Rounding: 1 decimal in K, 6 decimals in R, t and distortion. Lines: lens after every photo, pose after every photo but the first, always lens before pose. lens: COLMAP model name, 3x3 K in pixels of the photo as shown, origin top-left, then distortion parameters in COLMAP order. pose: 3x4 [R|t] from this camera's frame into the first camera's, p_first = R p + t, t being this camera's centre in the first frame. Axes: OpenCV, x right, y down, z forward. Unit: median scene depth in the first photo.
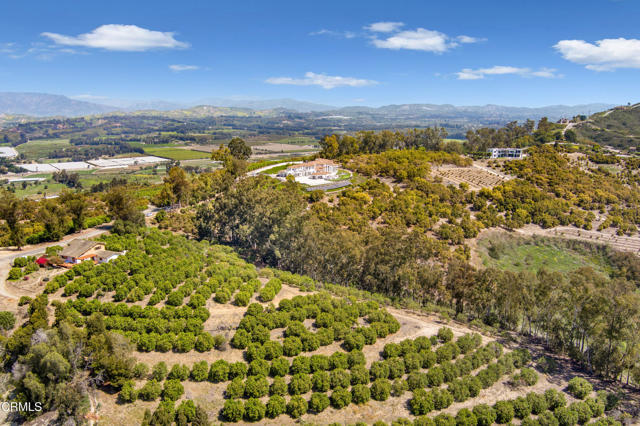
lens RADIAL K [[515.1, 0, 321.6], [0, 515.1, 211.6], [0, 0, 1]] dist [-0.077199, 0.019832]
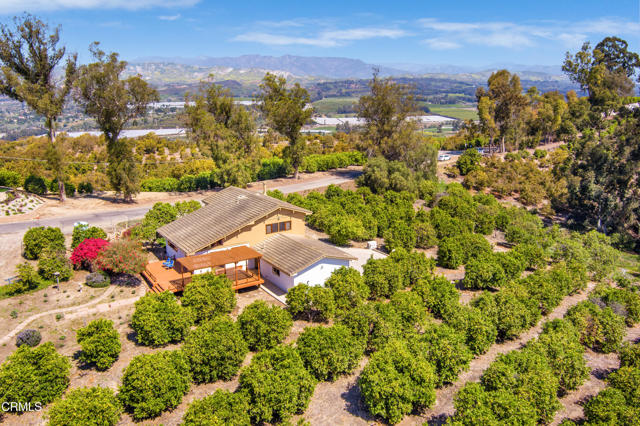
lens RADIAL K [[515.1, 0, 318.9], [0, 515.1, 215.6], [0, 0, 1]] dist [-0.077199, 0.019832]
pose [[0.857344, 0.126504, -0.498958, -0.031648], [-0.090347, 0.991265, 0.096082, 0.004076], [0.506754, -0.037297, 0.861284, 0.086871]]
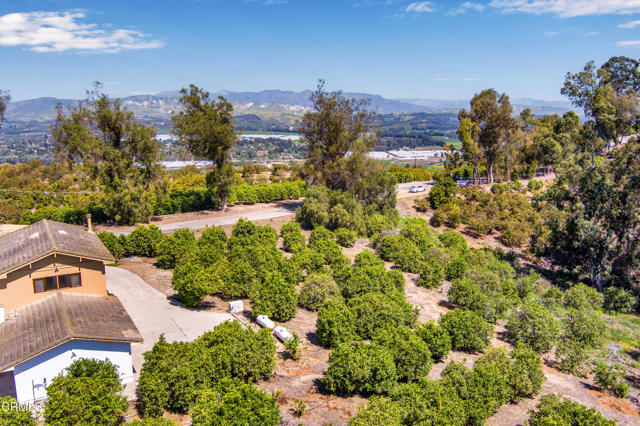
lens RADIAL K [[515.1, 0, 320.2], [0, 515.1, 214.4], [0, 0, 1]] dist [-0.077199, 0.019832]
pose [[0.838395, 0.101521, -0.535525, -0.029772], [-0.099973, 0.994475, 0.032012, 0.003548], [0.535816, 0.026700, 0.843913, 0.101910]]
